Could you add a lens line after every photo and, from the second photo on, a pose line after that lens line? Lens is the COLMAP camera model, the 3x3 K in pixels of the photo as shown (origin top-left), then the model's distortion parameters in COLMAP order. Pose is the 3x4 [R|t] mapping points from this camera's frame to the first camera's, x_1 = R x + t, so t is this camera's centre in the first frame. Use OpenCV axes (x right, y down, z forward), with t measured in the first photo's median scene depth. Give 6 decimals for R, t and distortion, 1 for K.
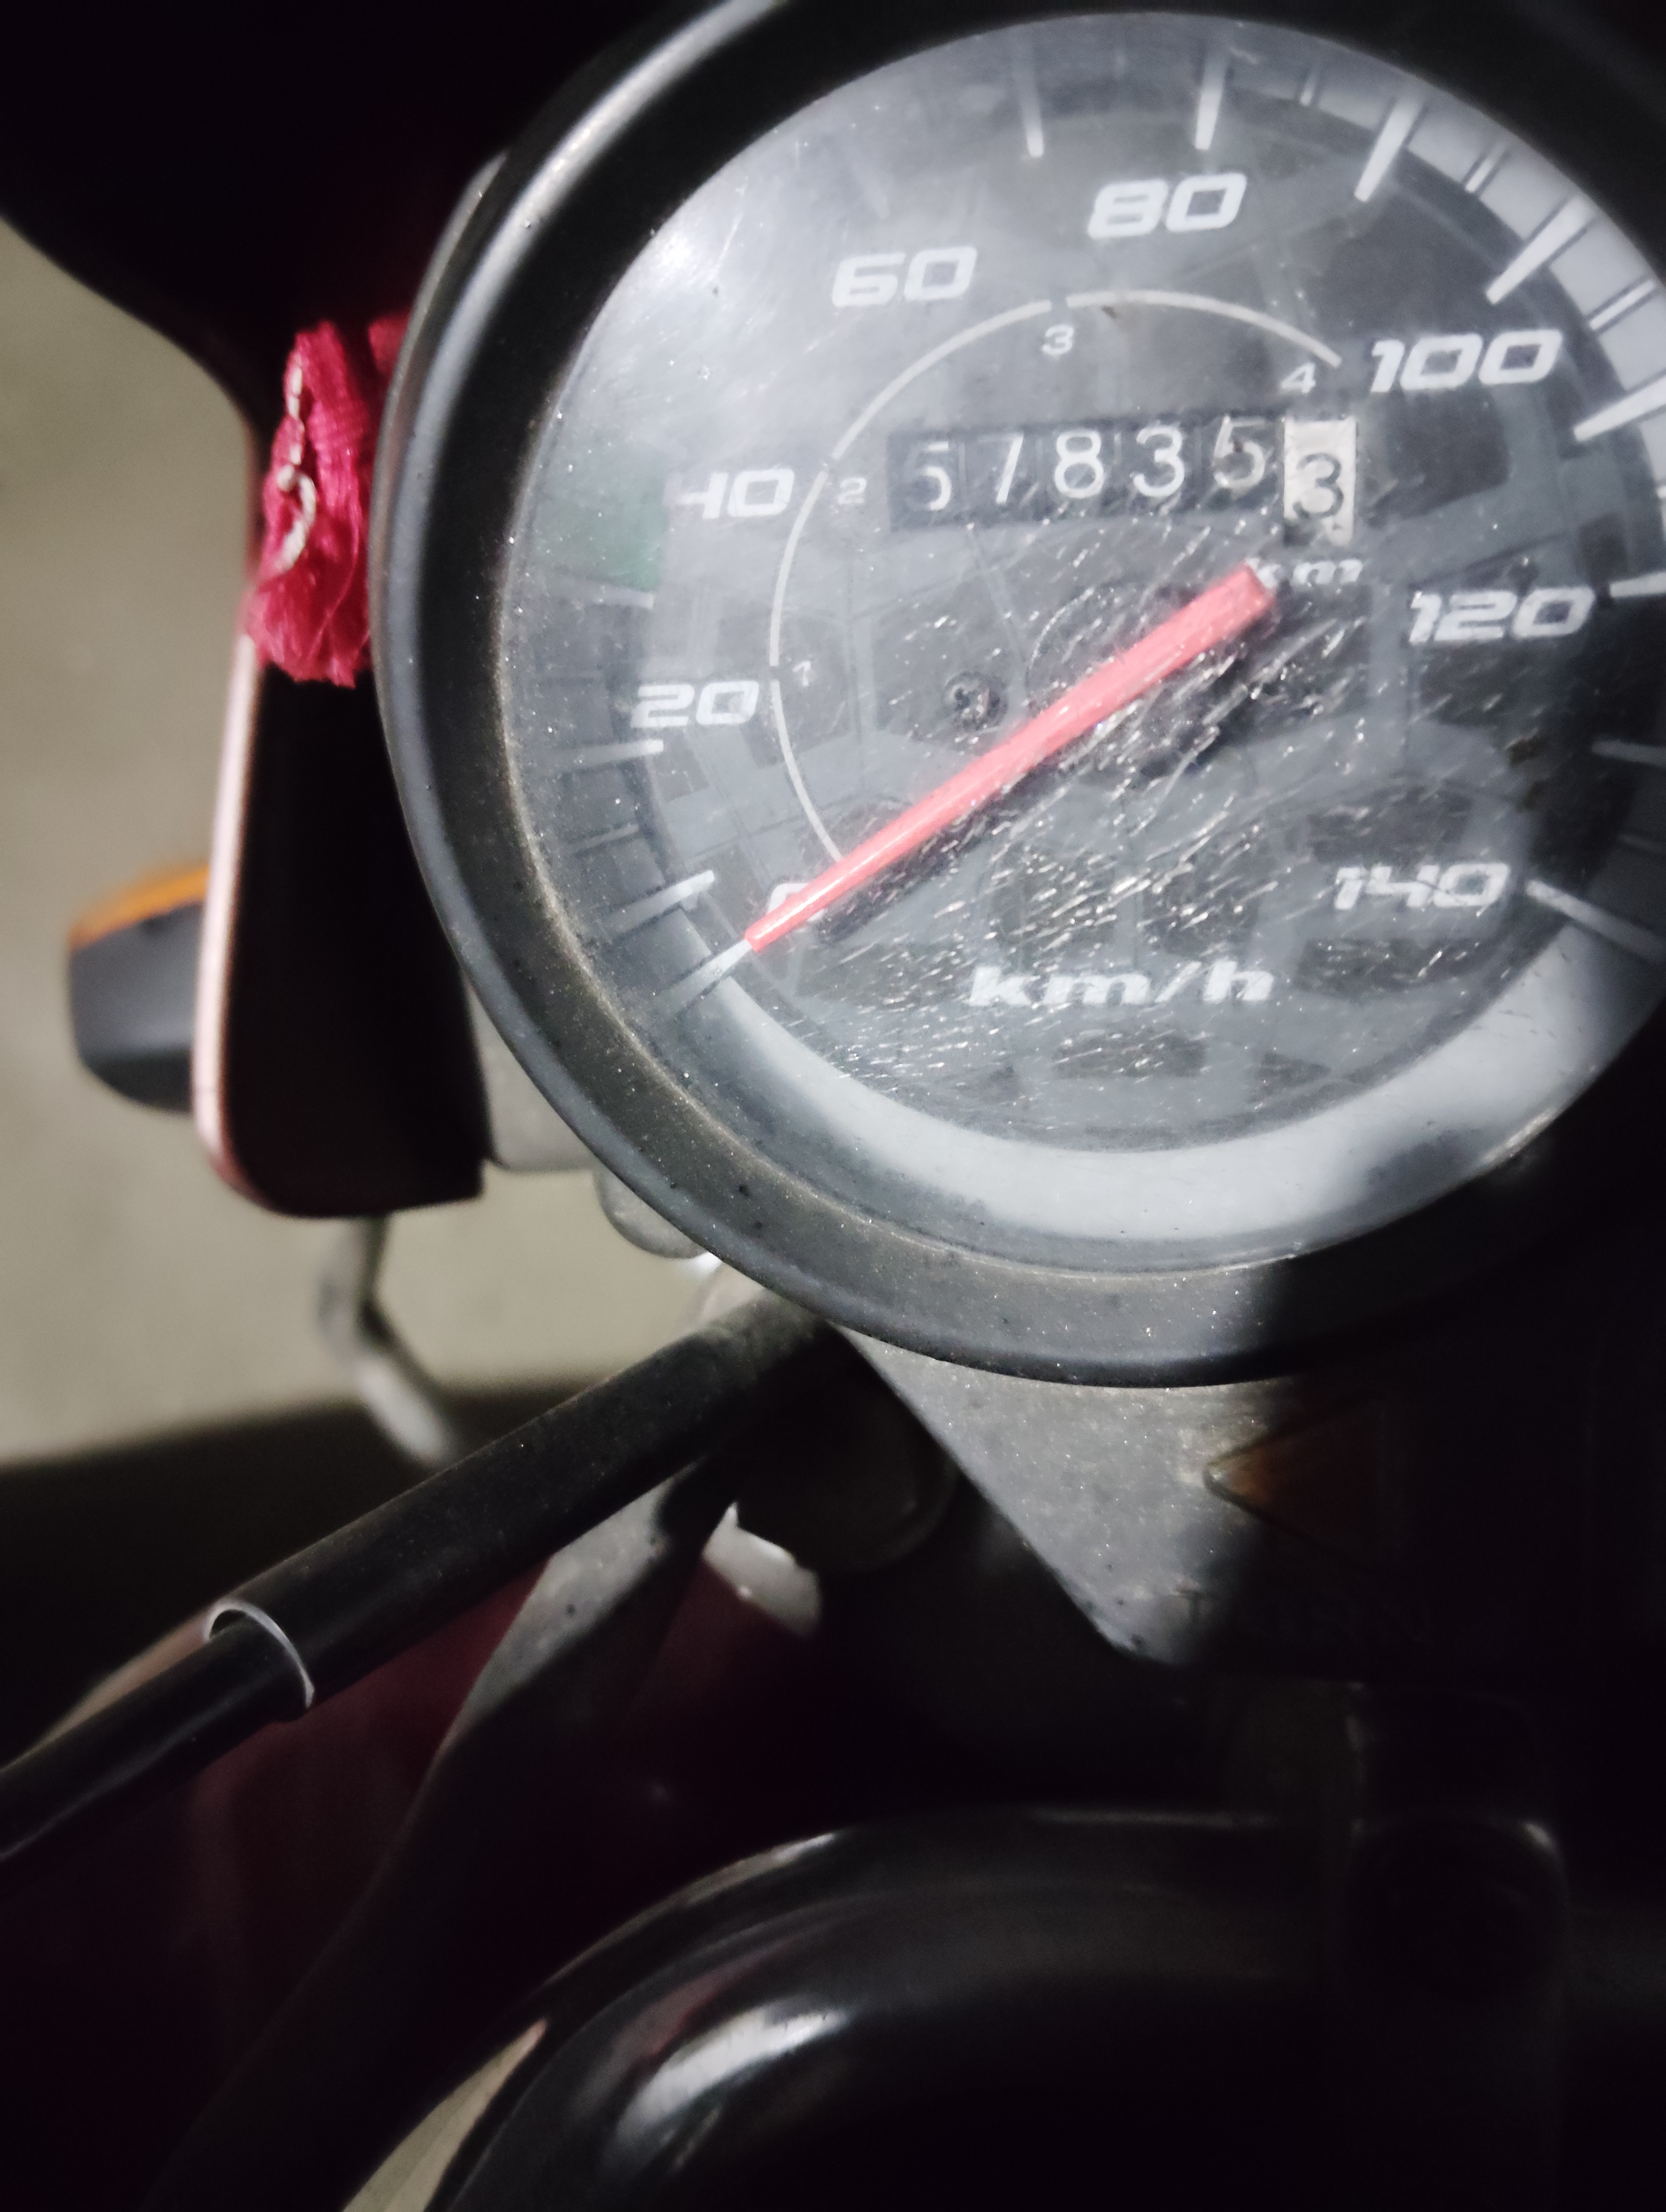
lens RADIAL K [[1907.3, 0, 833.0], [0, 1907.3, 1106.0], [0, 0, 1]] dist [0.032451, -0.134420]
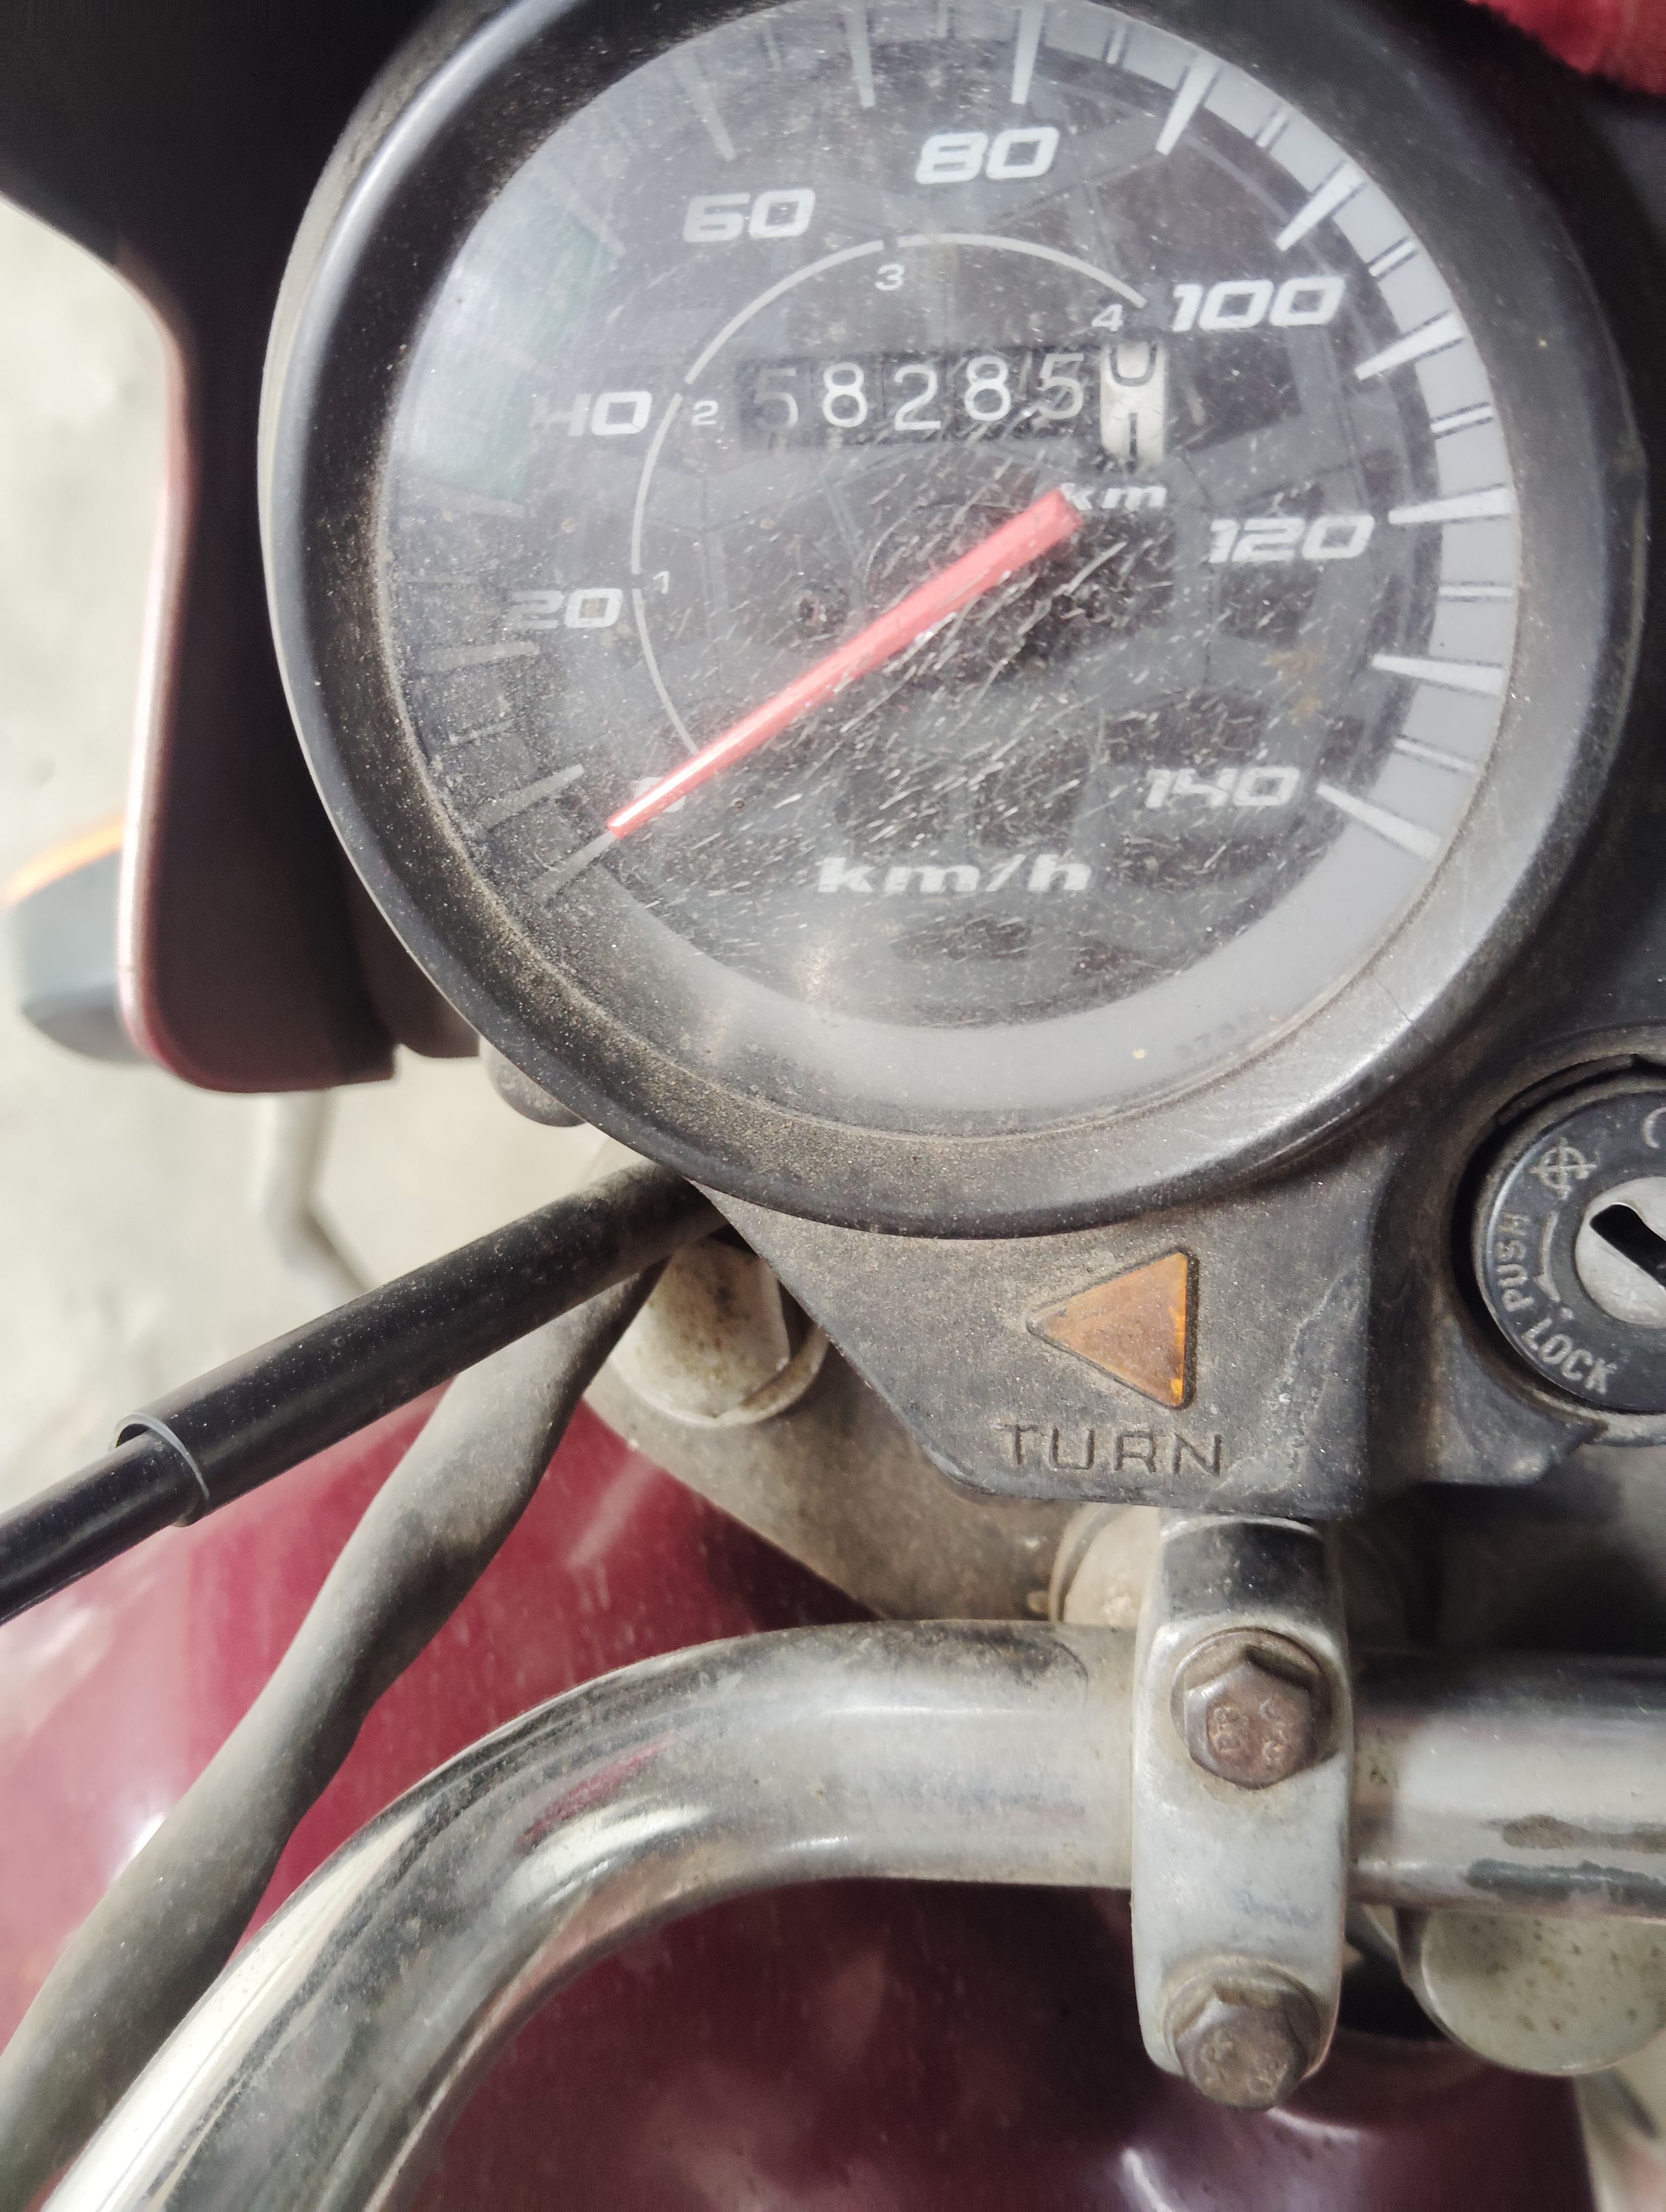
lens RADIAL K [[1907.3, 0, 833.0], [0, 1907.3, 1106.0], [0, 0, 1]] dist [0.032451, -0.134420]
pose [[0.999744, 0.010804, 0.019895, 0.067669], [-0.011764, 0.998741, 0.048774, 0.018536], [-0.019343, -0.048996, 0.998612, -0.109650]]
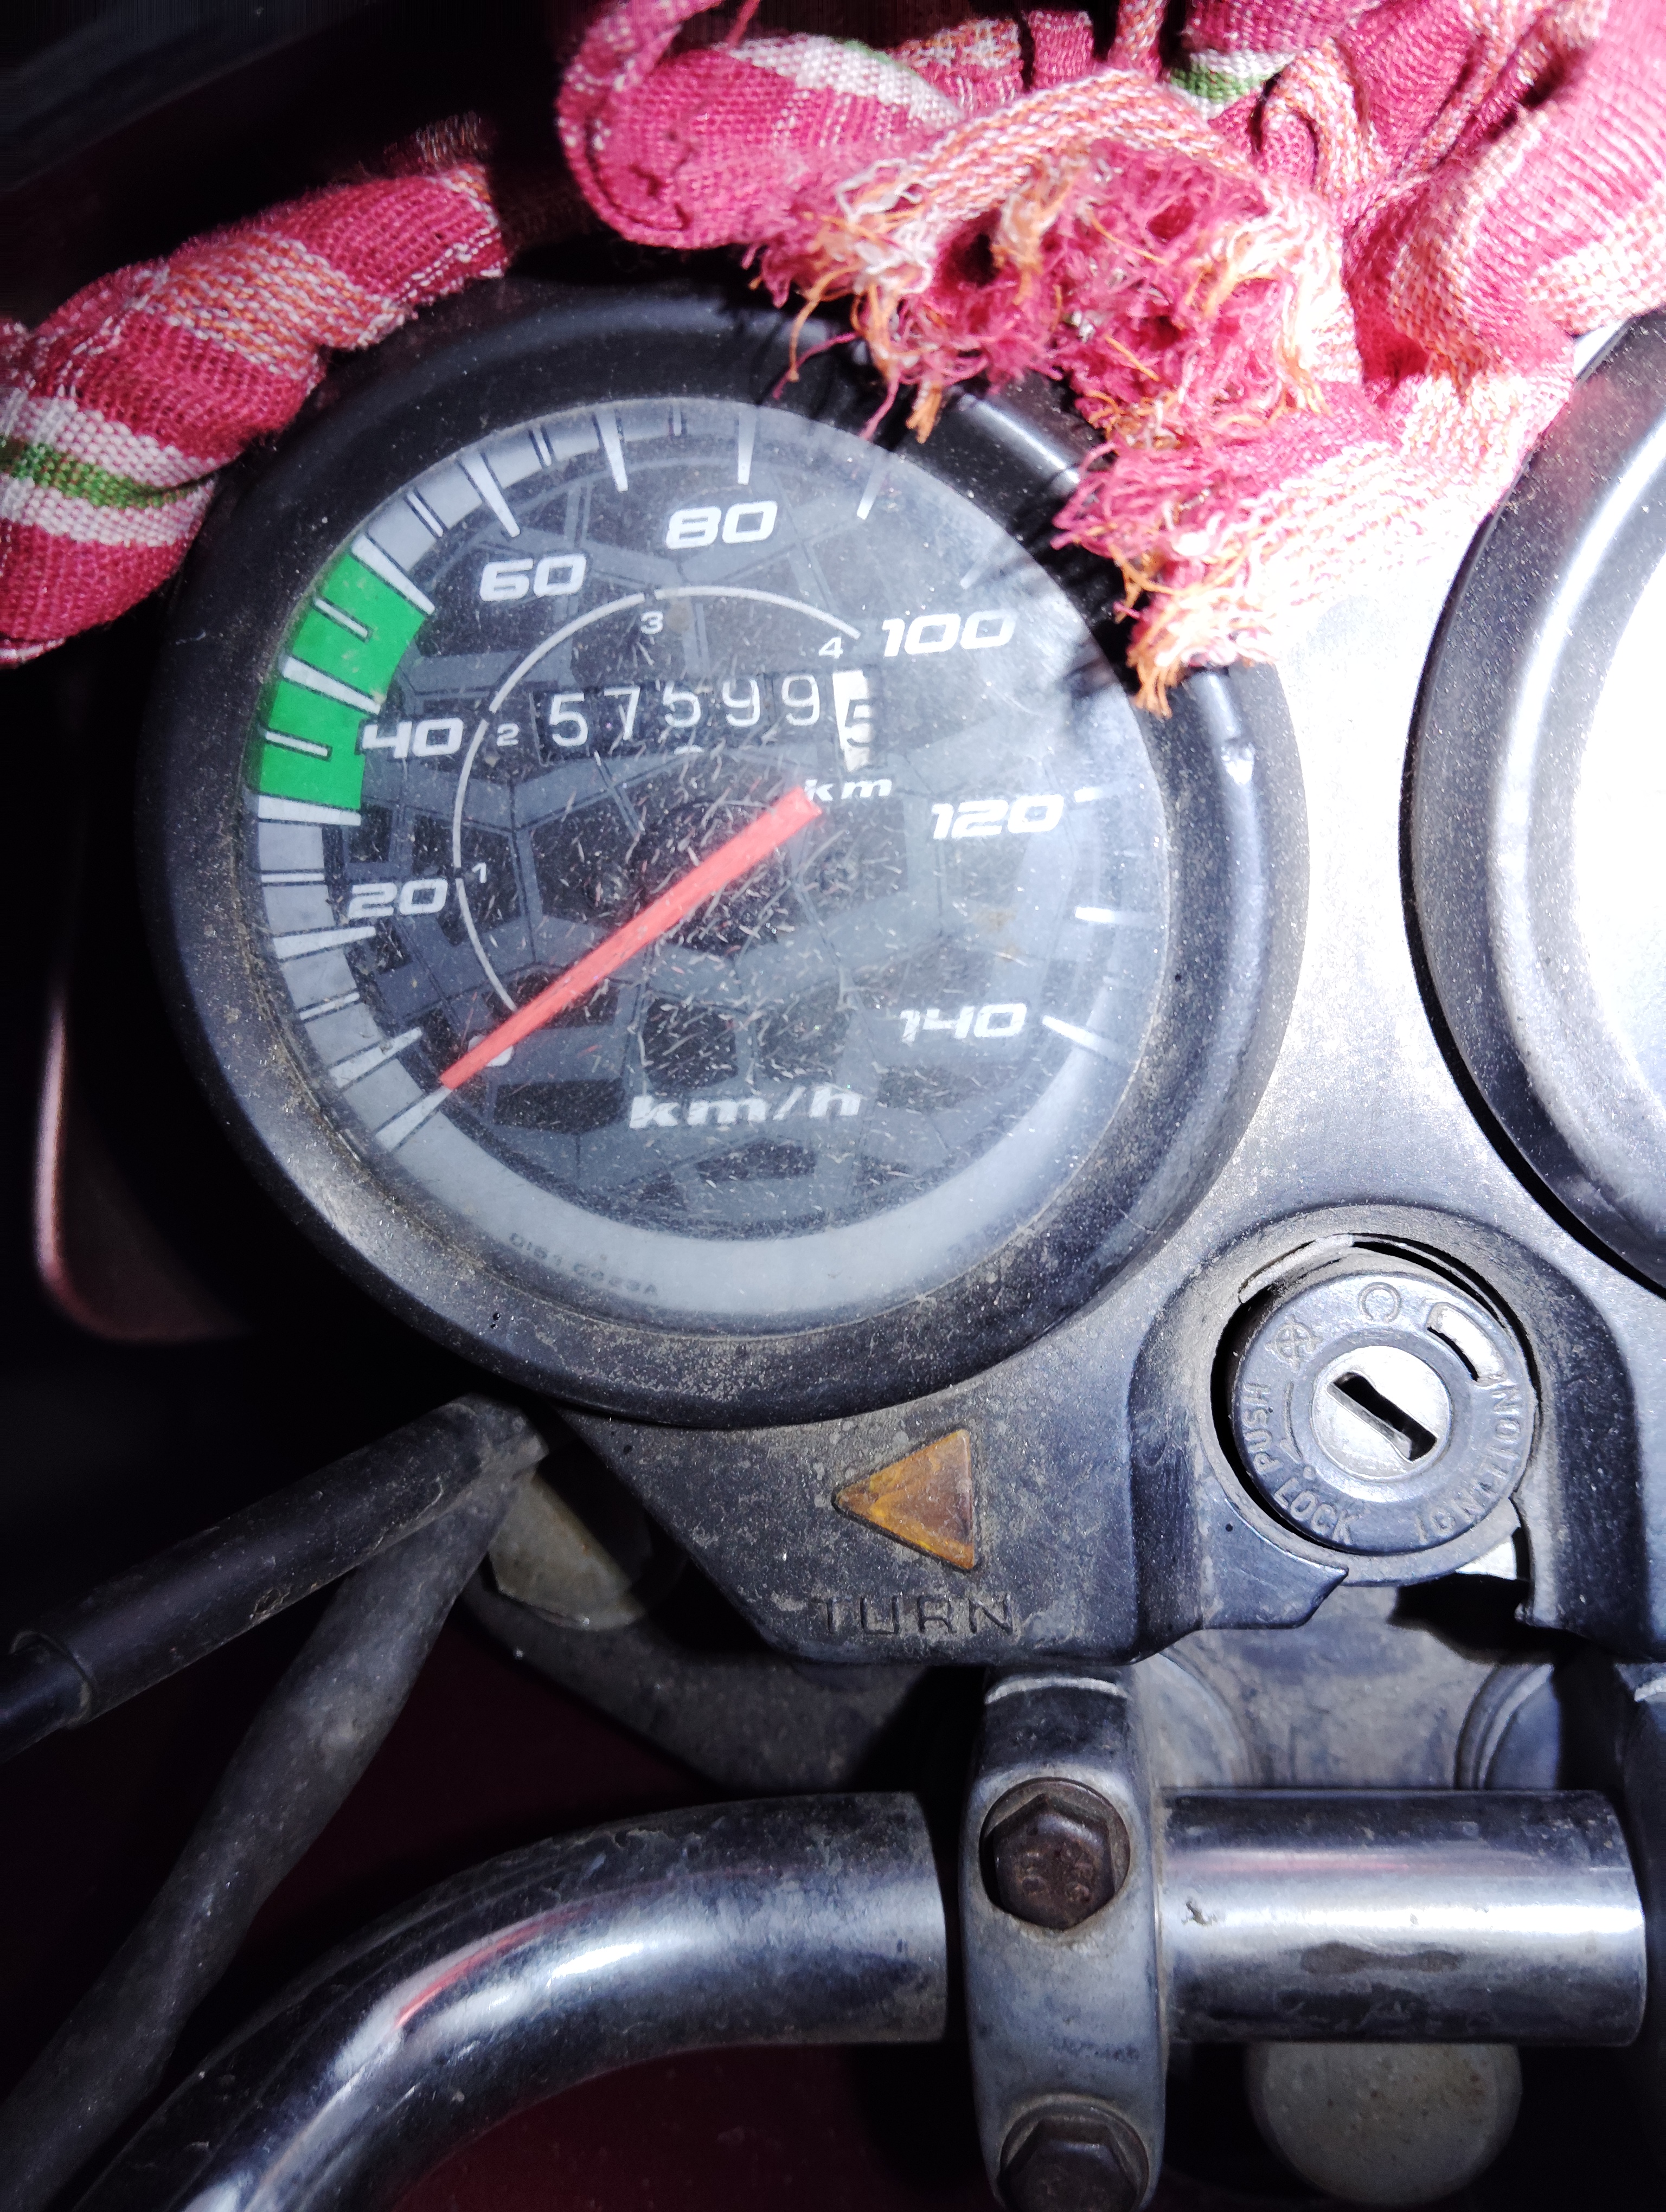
lens RADIAL K [[1897.0, 0, 861.3], [0, 1897.0, 1106.9], [0, 0, 1]] dist [0.041208, -0.128437]
pose [[0.997905, -0.034265, 0.054870, 0.176251], [0.038524, 0.996165, -0.078558, 0.043315], [-0.051968, 0.080507, 0.995398, -0.291279]]
